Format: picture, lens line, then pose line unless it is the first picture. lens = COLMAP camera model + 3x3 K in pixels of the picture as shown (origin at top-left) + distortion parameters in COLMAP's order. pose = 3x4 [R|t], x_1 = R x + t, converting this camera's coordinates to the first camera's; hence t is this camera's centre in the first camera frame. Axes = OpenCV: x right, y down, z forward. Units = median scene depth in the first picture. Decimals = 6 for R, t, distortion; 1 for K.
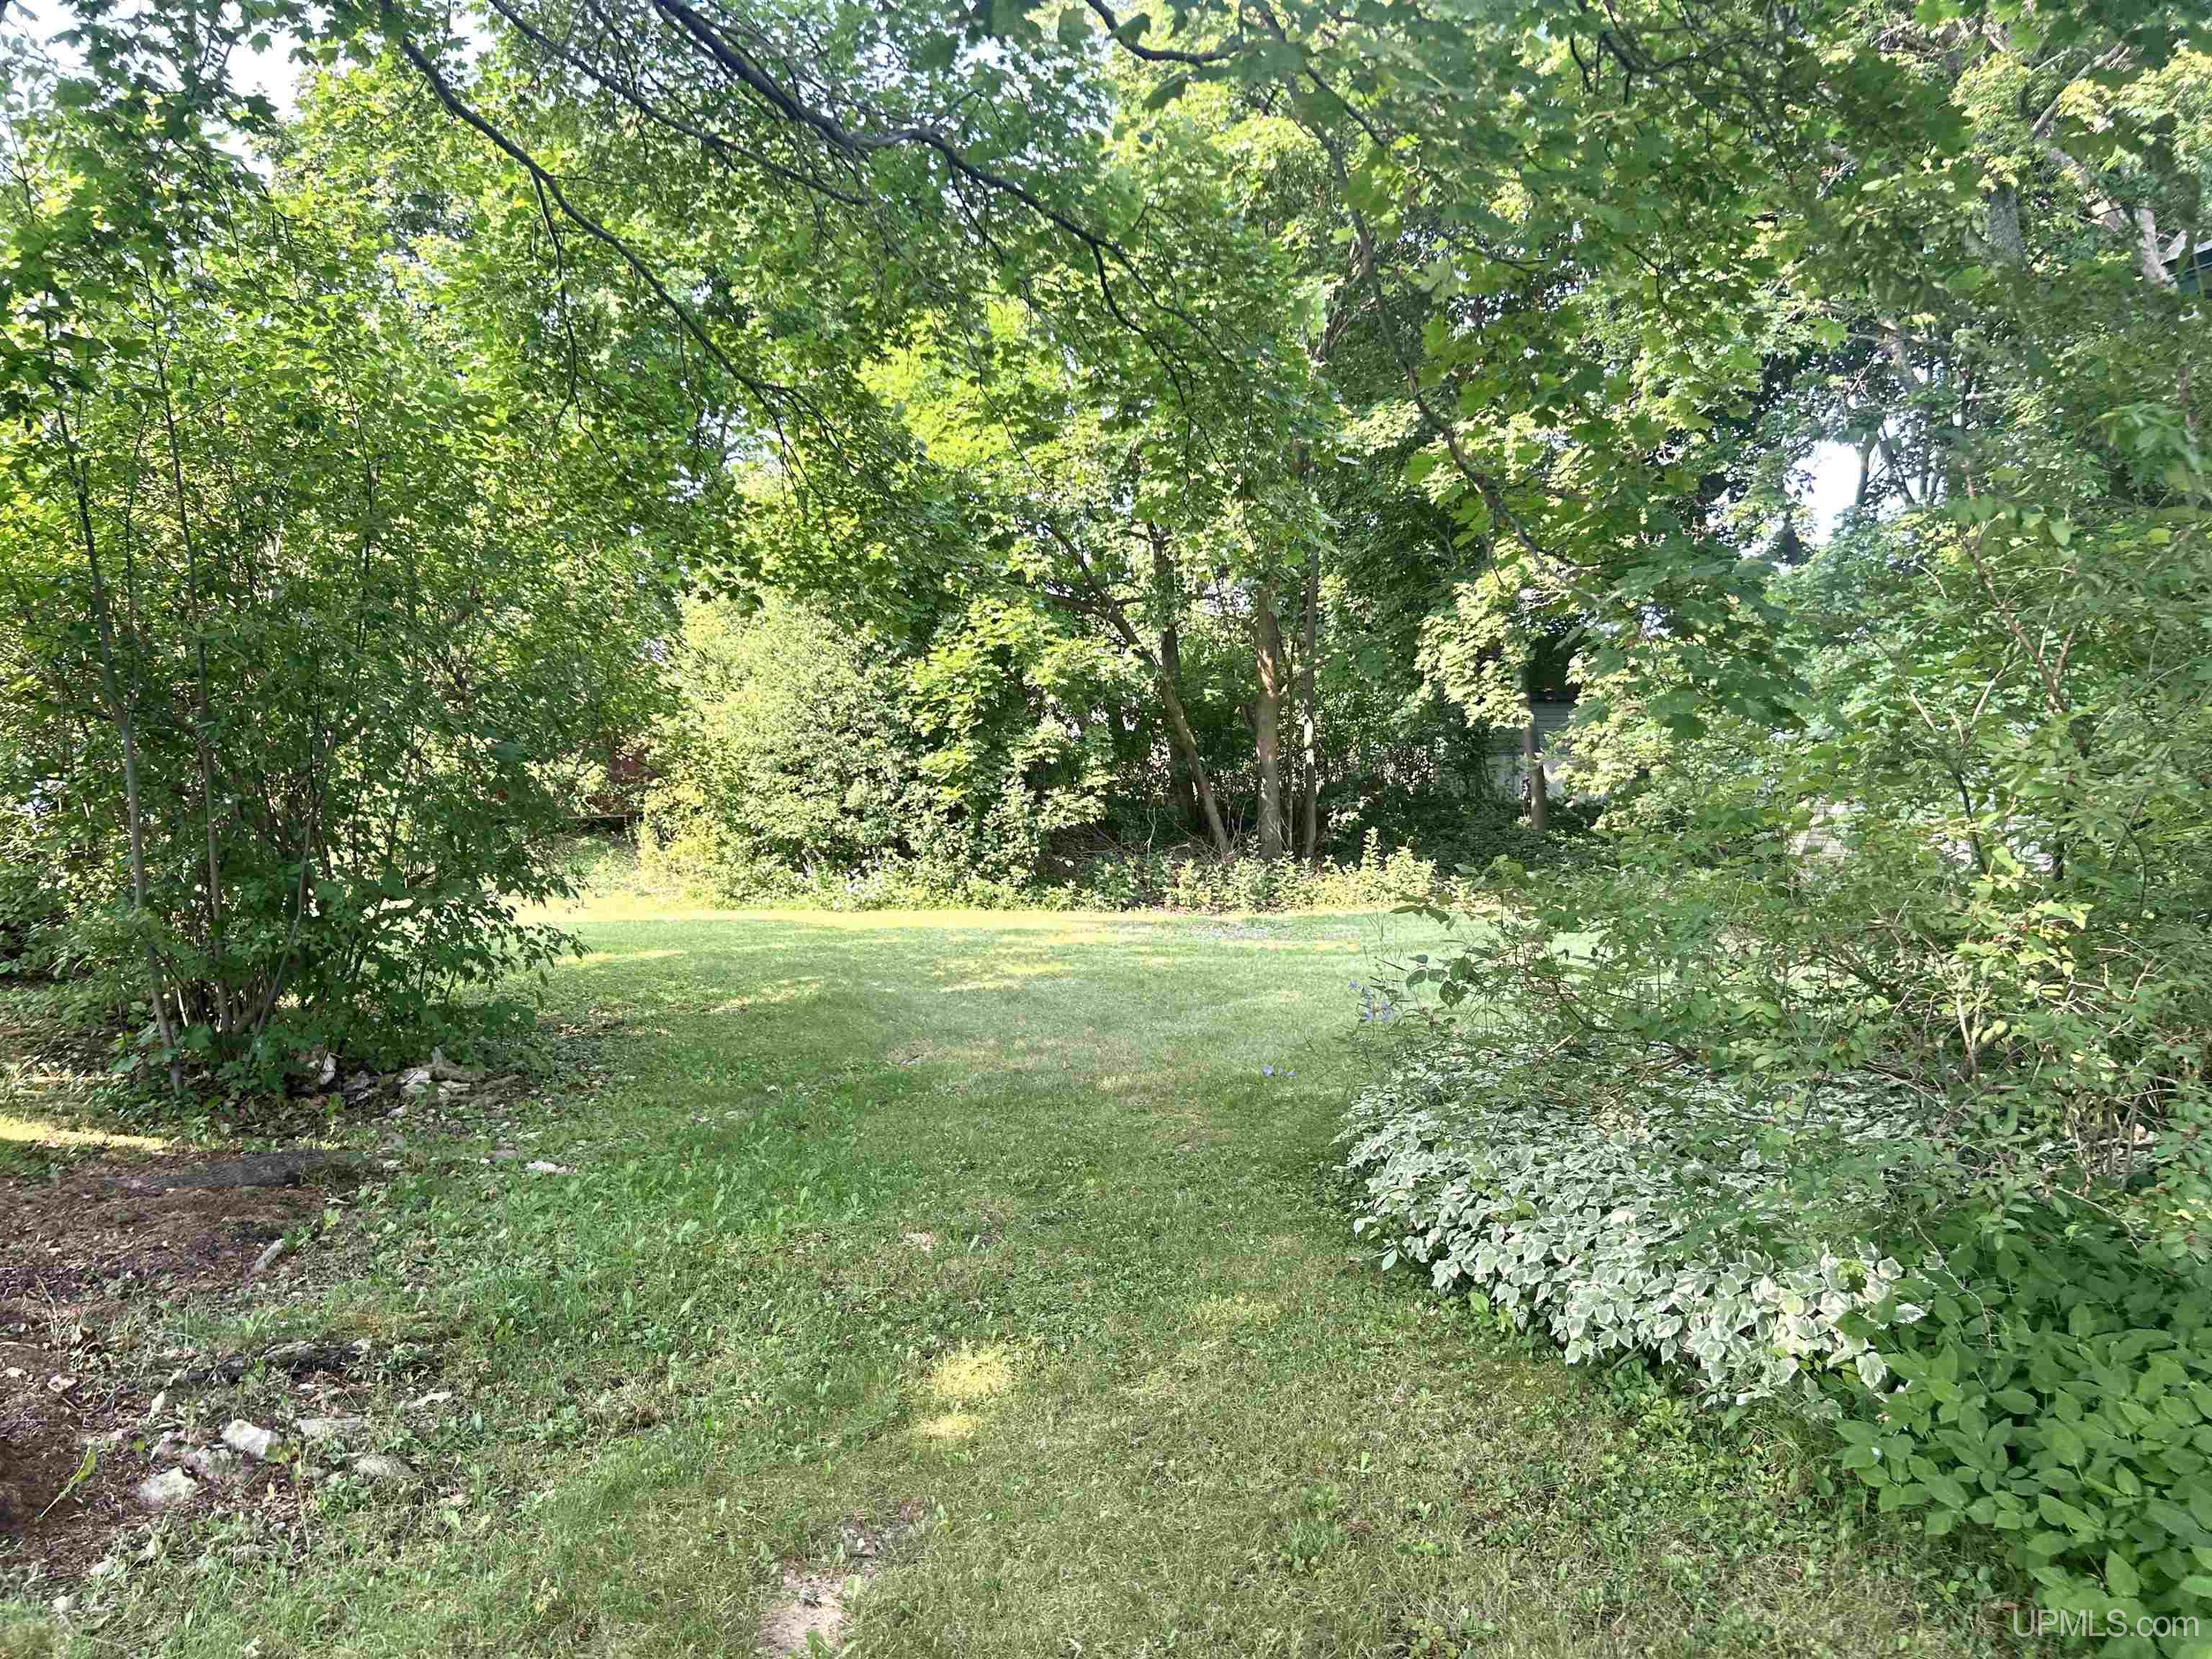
lens RADIAL K [[1655.0, 0, 1128.6], [0, 1655.0, 843.4], [0, 0, 1]] dist [0.038471, -0.019958]
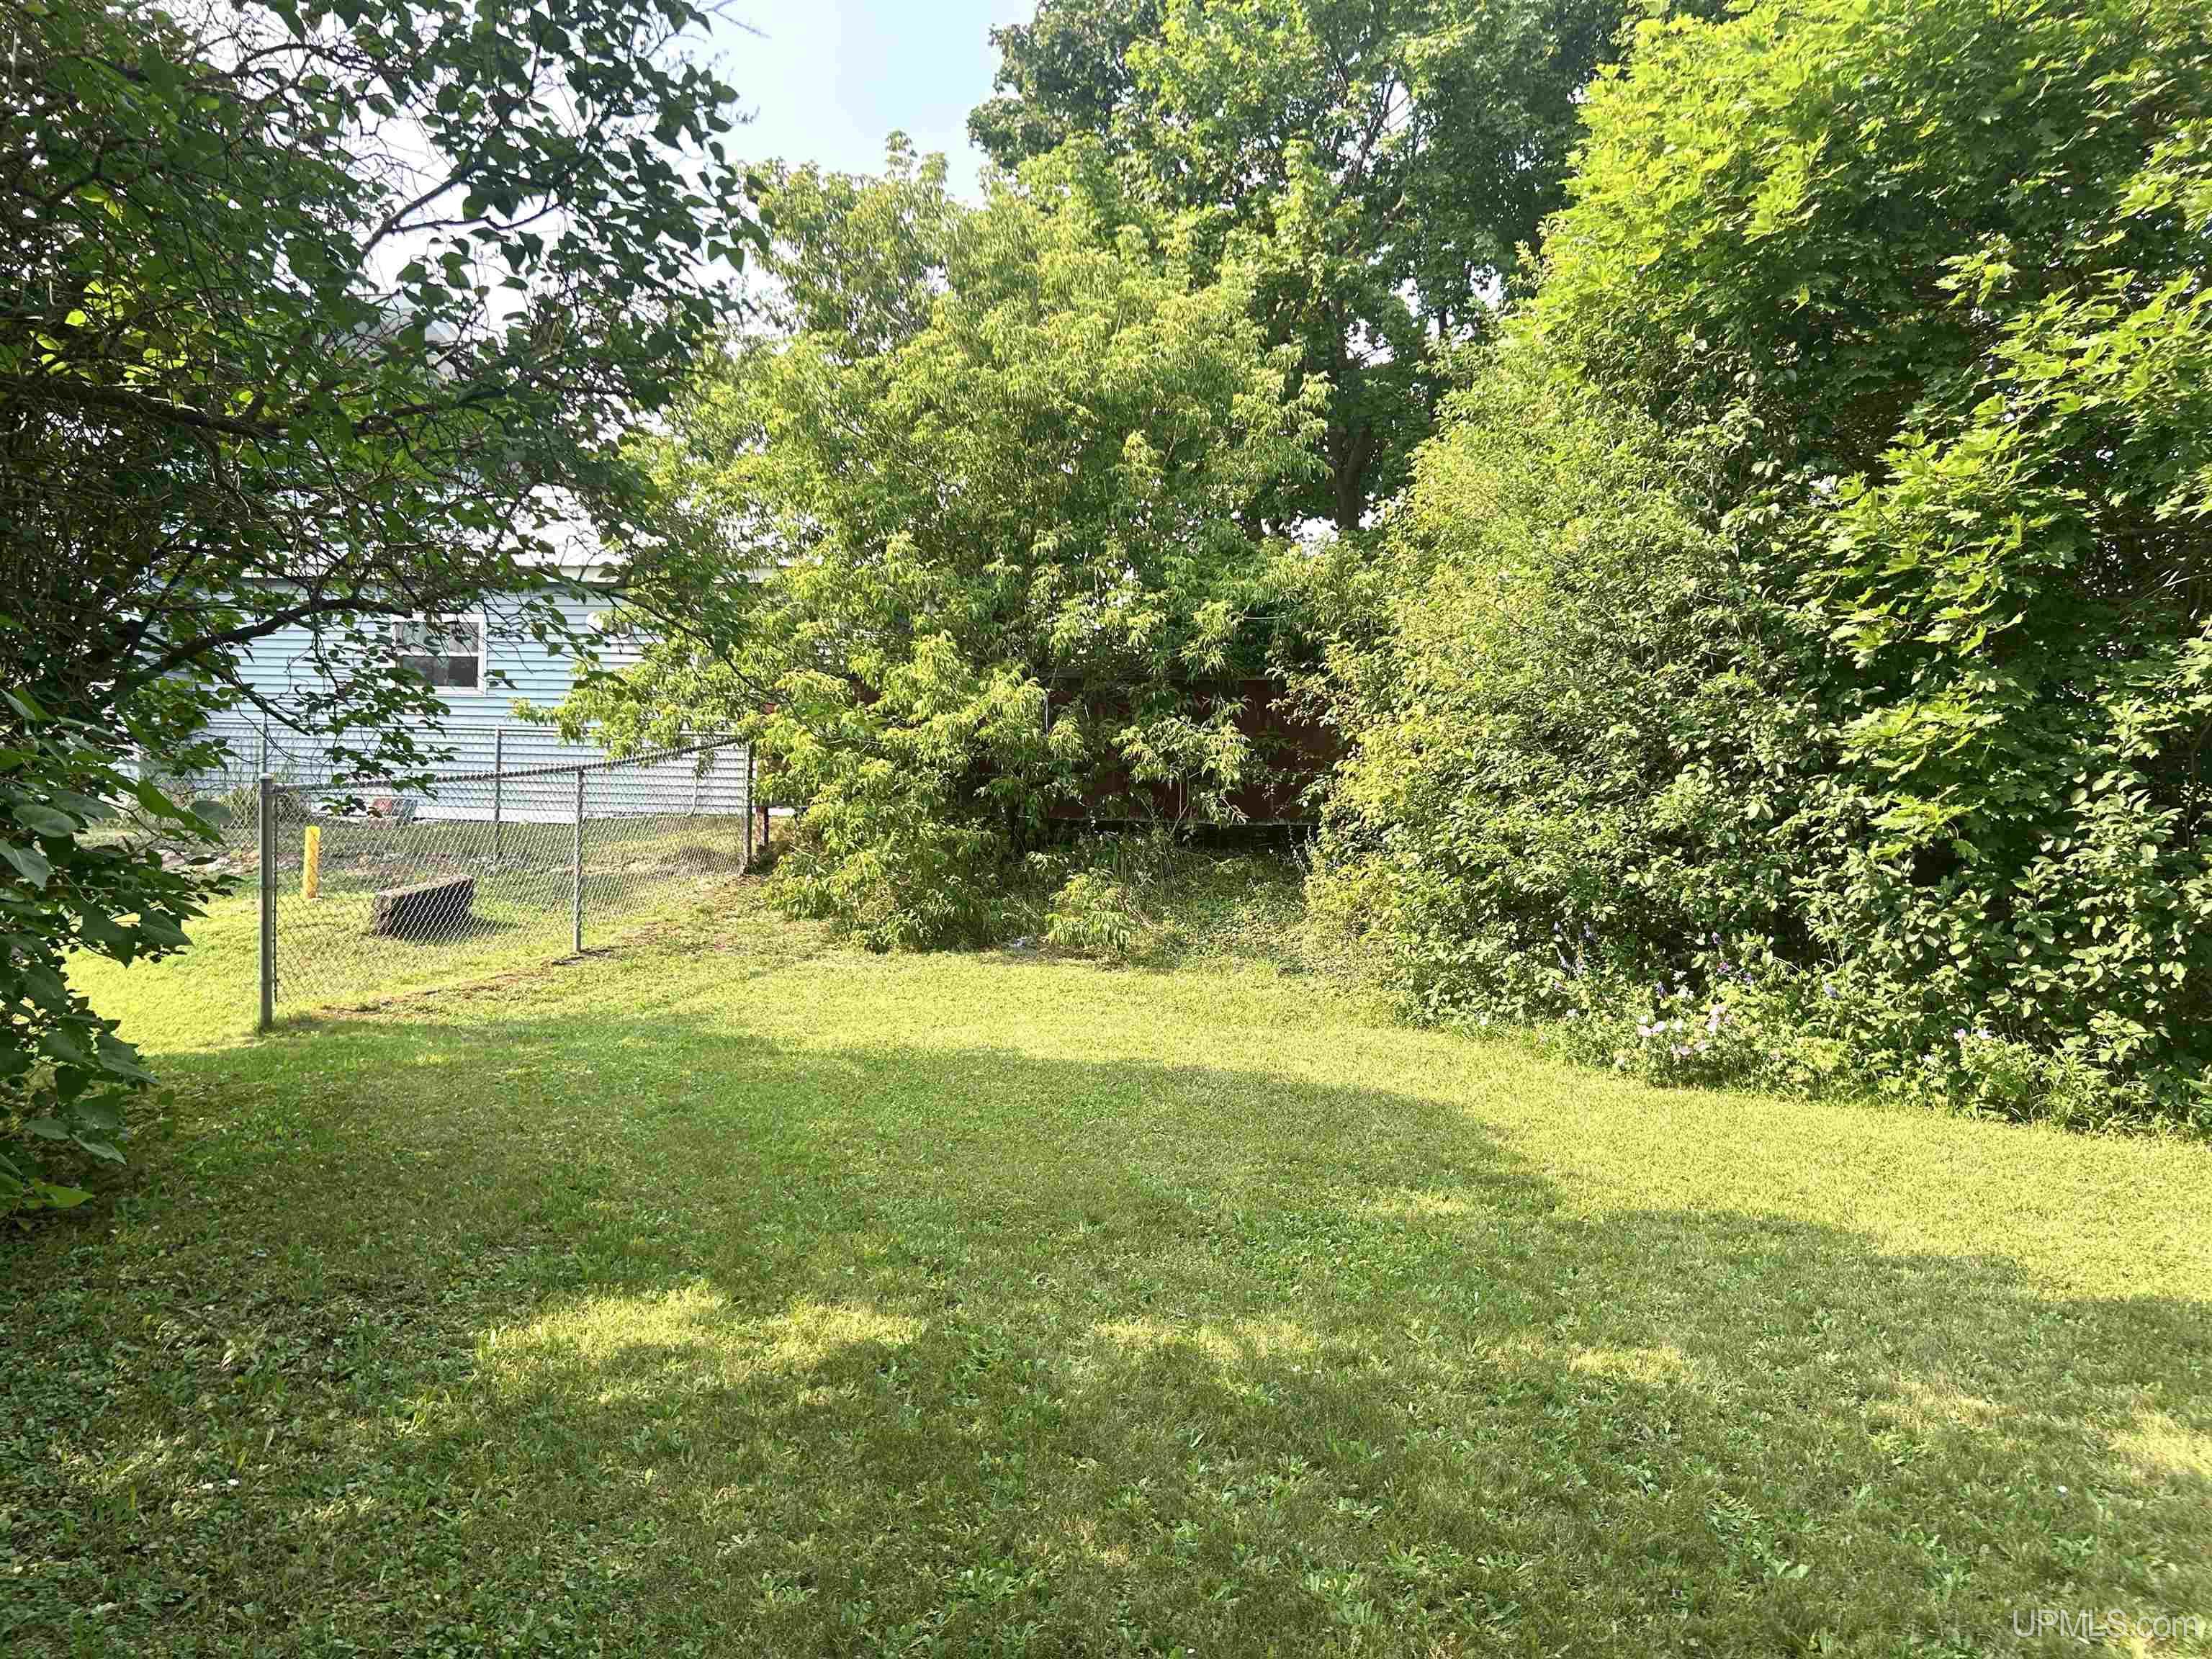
lens RADIAL K [[1655.0, 0, 1128.9], [0, 1655.0, 831.9], [0, 0, 1]] dist [0.038471, -0.019958]
pose [[0.844363, 0.042569, -0.534077, -0.054395], [-0.040613, 0.999056, 0.015424, -0.022975], [0.534230, 0.008667, 0.845295, 0.558195]]
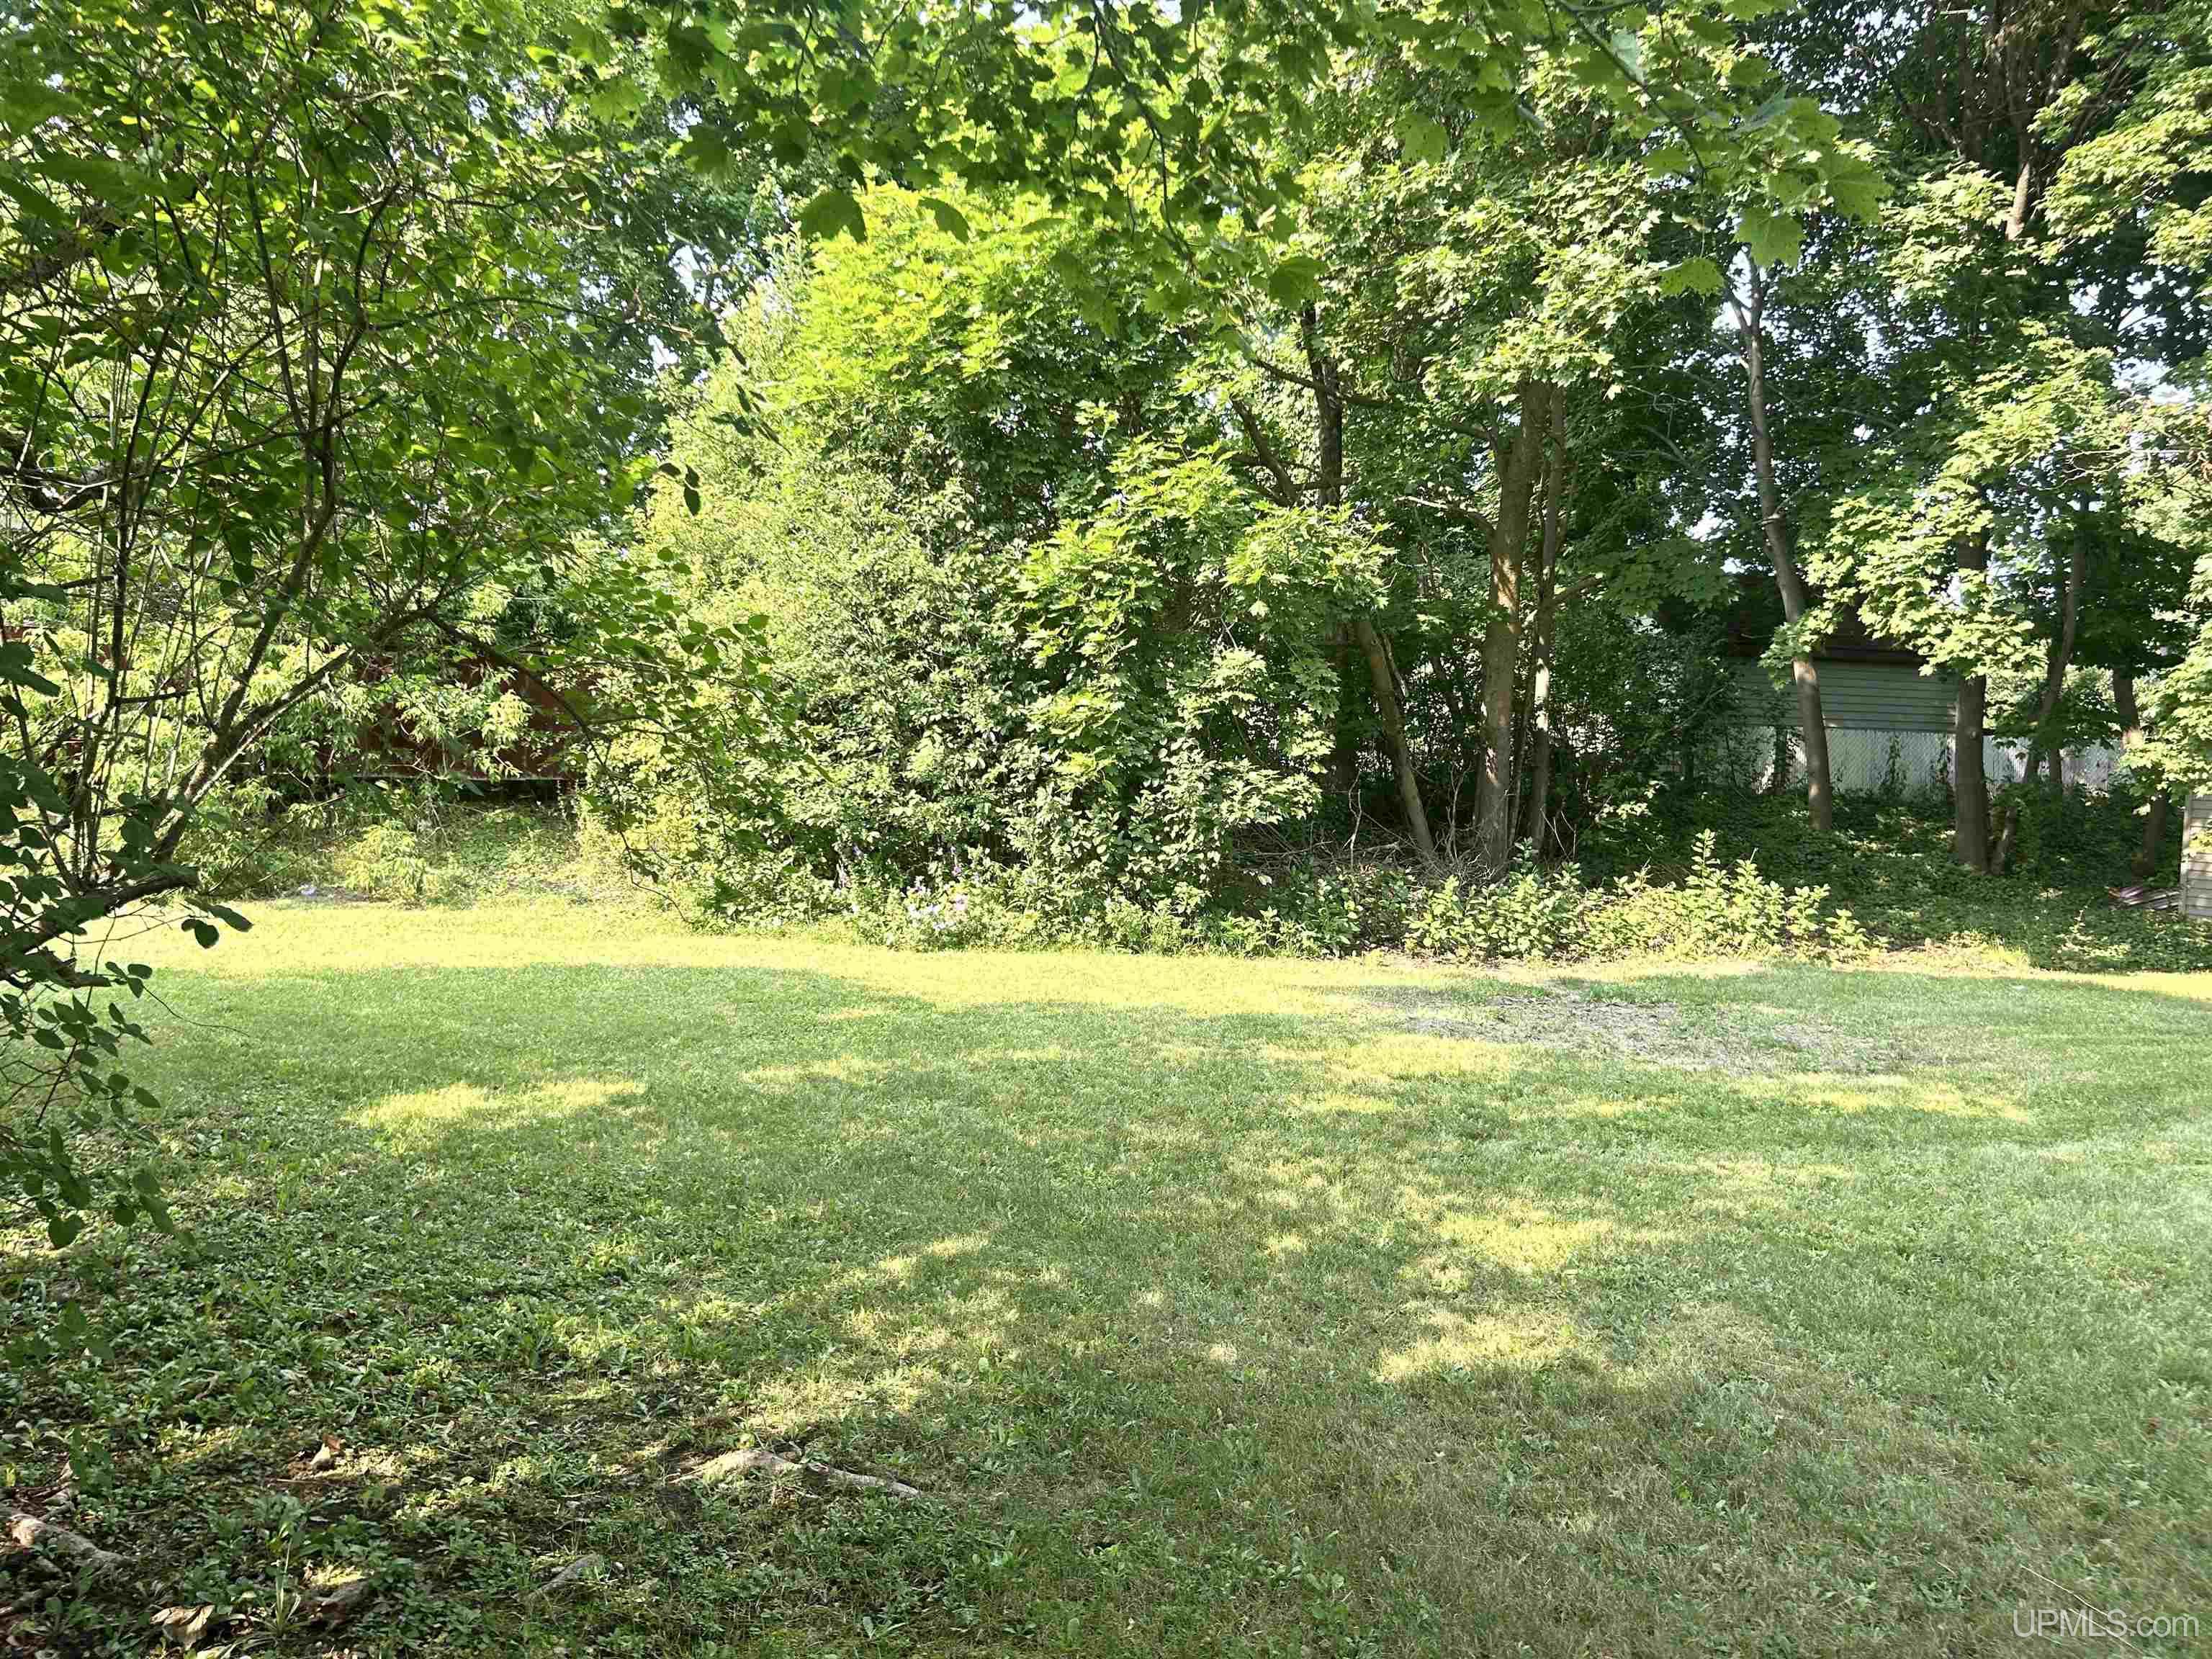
lens RADIAL K [[1655.0, 0, 1104.1], [0, 1655.0, 849.8], [0, 0, 1]] dist [0.038471, -0.019958]
pose [[0.999597, 0.028149, 0.003632, -0.098628], [-0.028238, 0.999227, 0.027362, -0.014194], [-0.002859, -0.027453, 0.999619, 0.380272]]
